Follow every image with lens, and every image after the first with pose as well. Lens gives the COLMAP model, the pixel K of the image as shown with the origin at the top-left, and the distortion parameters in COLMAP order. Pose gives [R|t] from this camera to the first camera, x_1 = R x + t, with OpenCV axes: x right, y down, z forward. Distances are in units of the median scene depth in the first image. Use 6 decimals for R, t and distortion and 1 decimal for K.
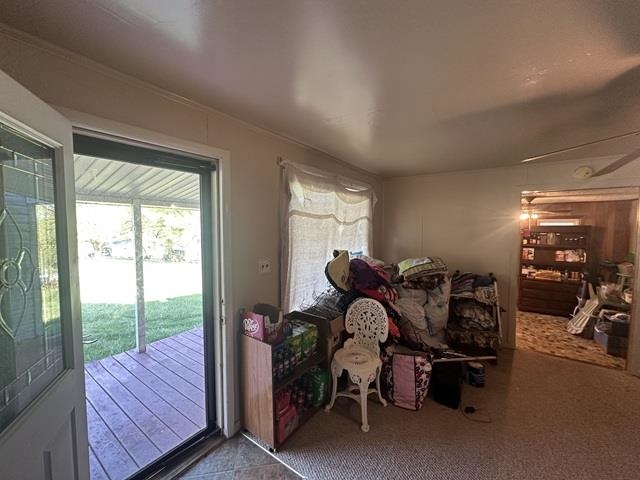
lens RADIAL K [[256.5, 0, 320.1], [0, 256.5, 237.6], [0, 0, 1]] dist [-0.002913, 0.001270]
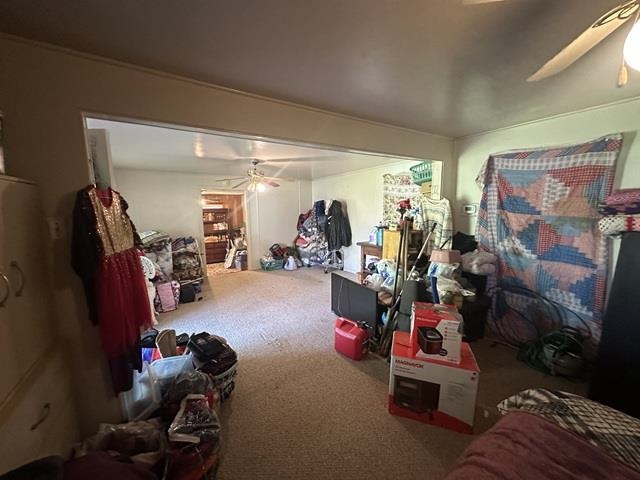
lens RADIAL K [[256.5, 0, 320.9], [0, 256.5, 238.8], [0, 0, 1]] dist [-0.002913, 0.001270]
pose [[0.377883, -0.118666, 0.918217, -0.574612], [0.065133, 0.992702, 0.101488, 0.040587], [-0.923560, 0.021456, 0.382854, -0.443714]]
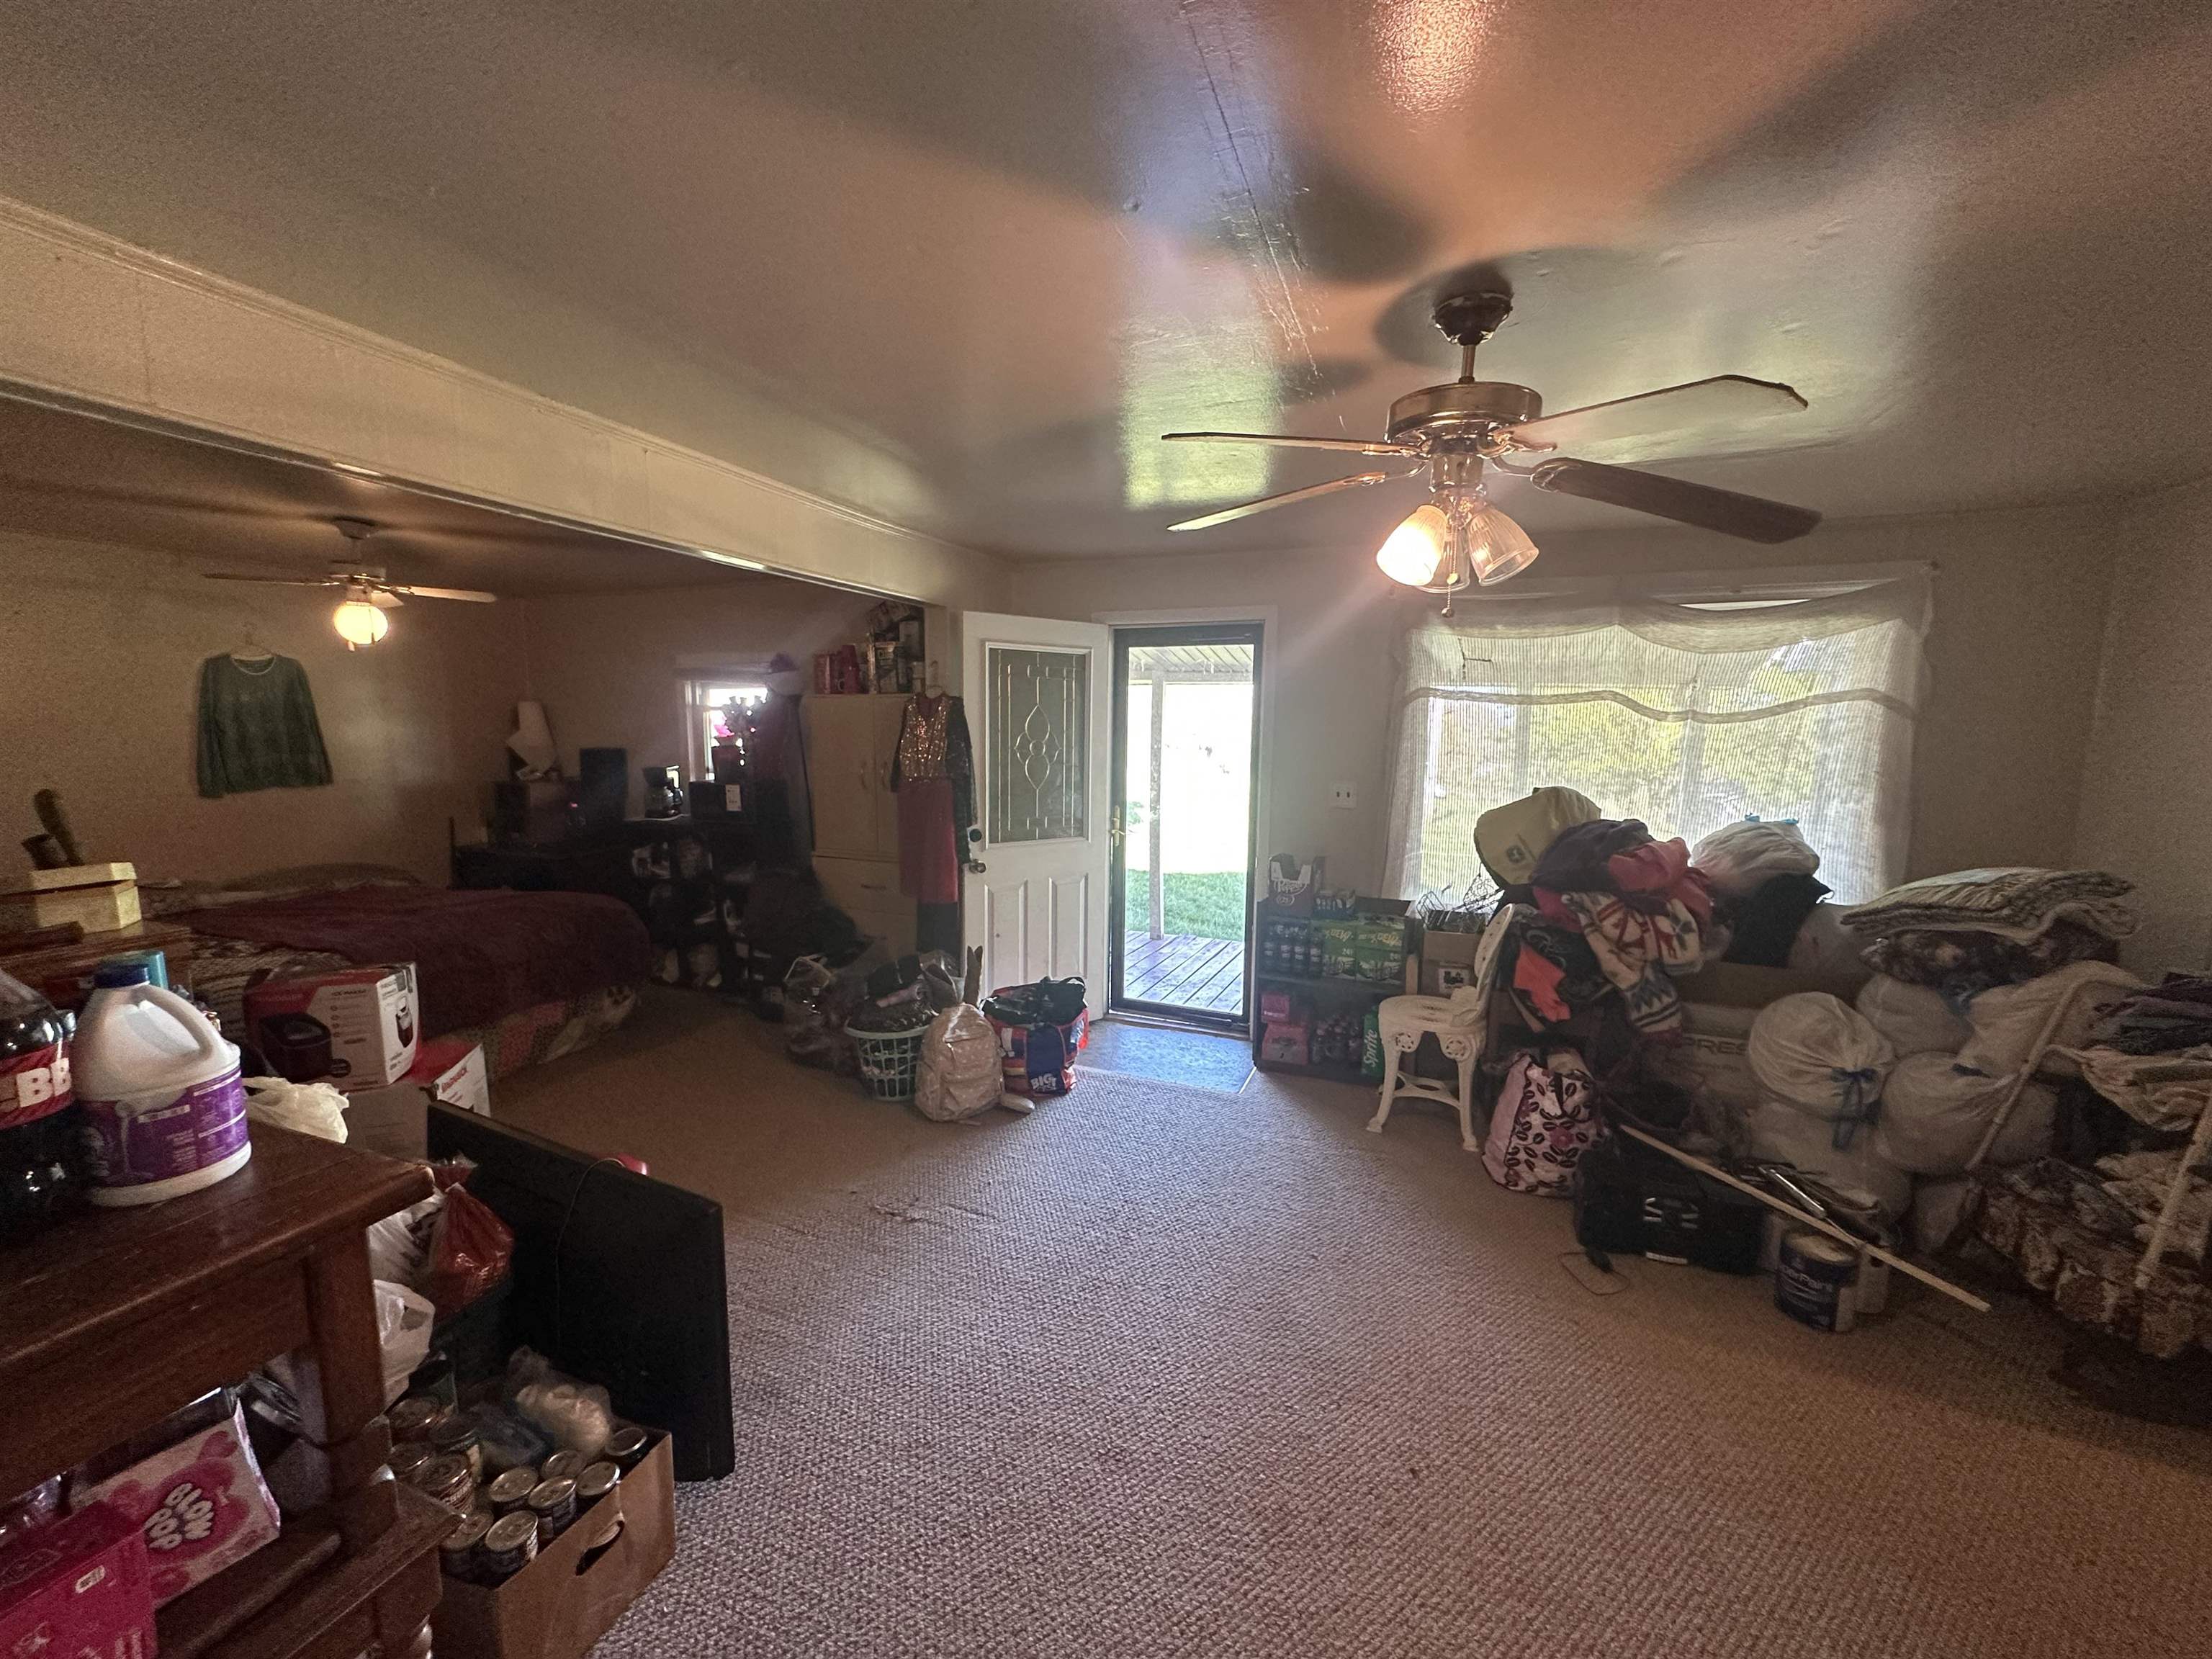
lens RADIAL K [[886.4, 0, 1109.3], [0, 886.4, 834.0], [0, 0, 1]] dist [-0.002913, 0.001270]
pose [[0.232972, 0.119932, -0.965060, 1.013999], [-0.061269, 0.992205, 0.108514, 0.013891], [0.970551, 0.033847, 0.238504, 0.042444]]
